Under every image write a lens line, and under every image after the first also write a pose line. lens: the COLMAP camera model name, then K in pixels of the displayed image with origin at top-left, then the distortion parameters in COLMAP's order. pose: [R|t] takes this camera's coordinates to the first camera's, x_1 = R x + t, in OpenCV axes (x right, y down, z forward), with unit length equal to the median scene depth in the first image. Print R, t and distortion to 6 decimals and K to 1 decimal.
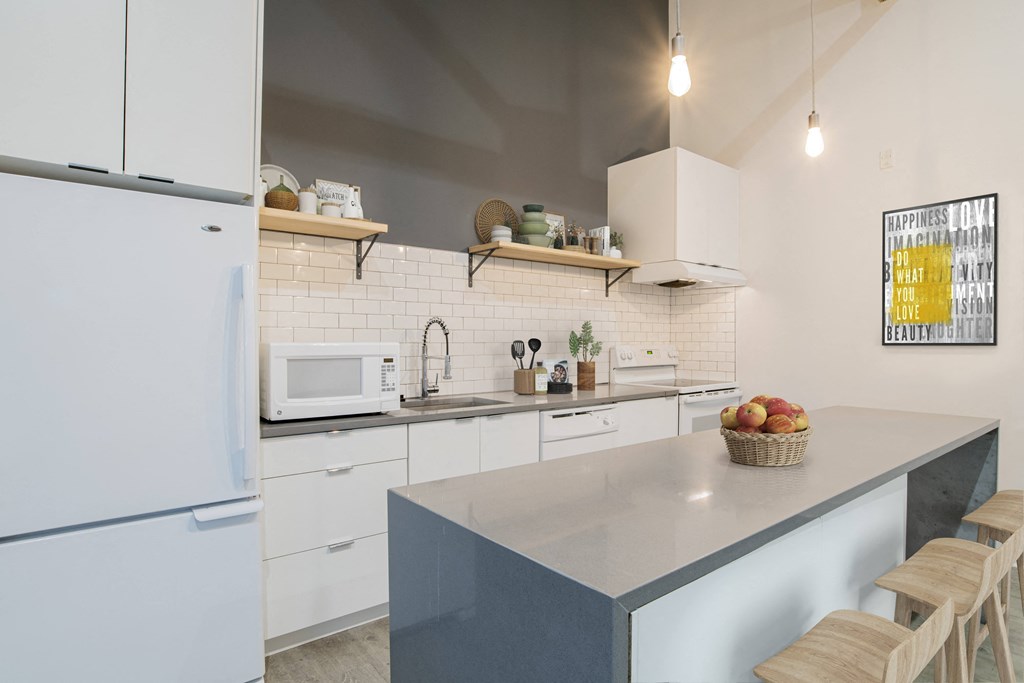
lens RADIAL K [[539.7, 0, 513.0], [0, 539.7, 339.1], [0, 0, 1]] dist [0.003041, -0.000048]
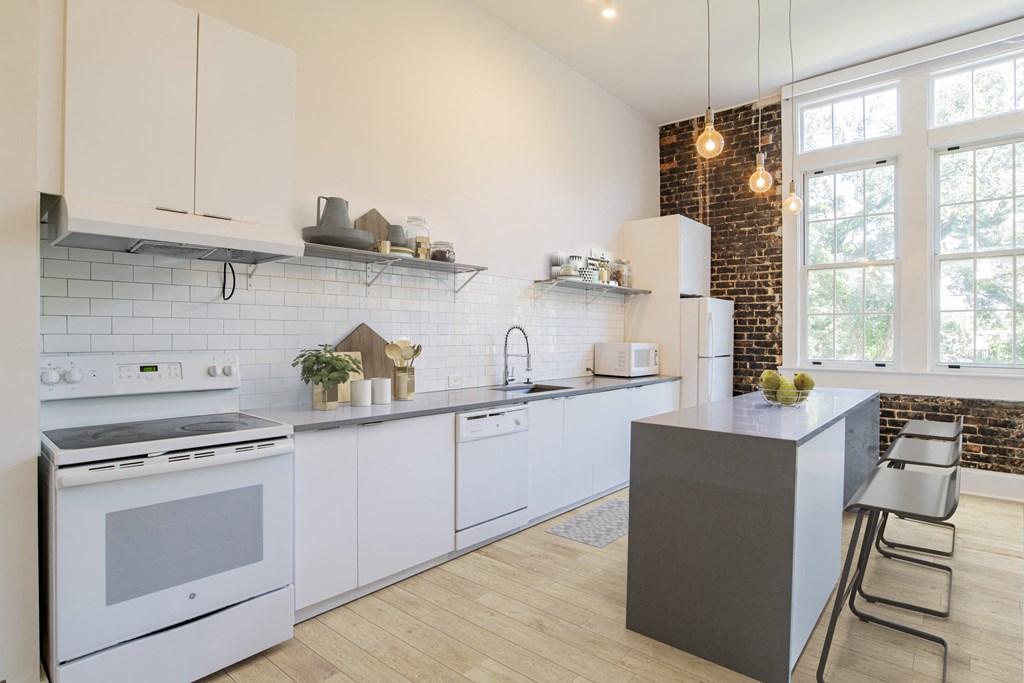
lens RADIAL K [[539.7, 0, 510.5], [0, 539.7, 341.6], [0, 0, 1]] dist [0.003041, -0.000048]
pose [[0.980535, 0.008595, 0.196157, -0.418728], [-0.007648, 0.999955, -0.005582, 0.007465], [-0.196196, 0.003973, 0.980557, -0.319858]]
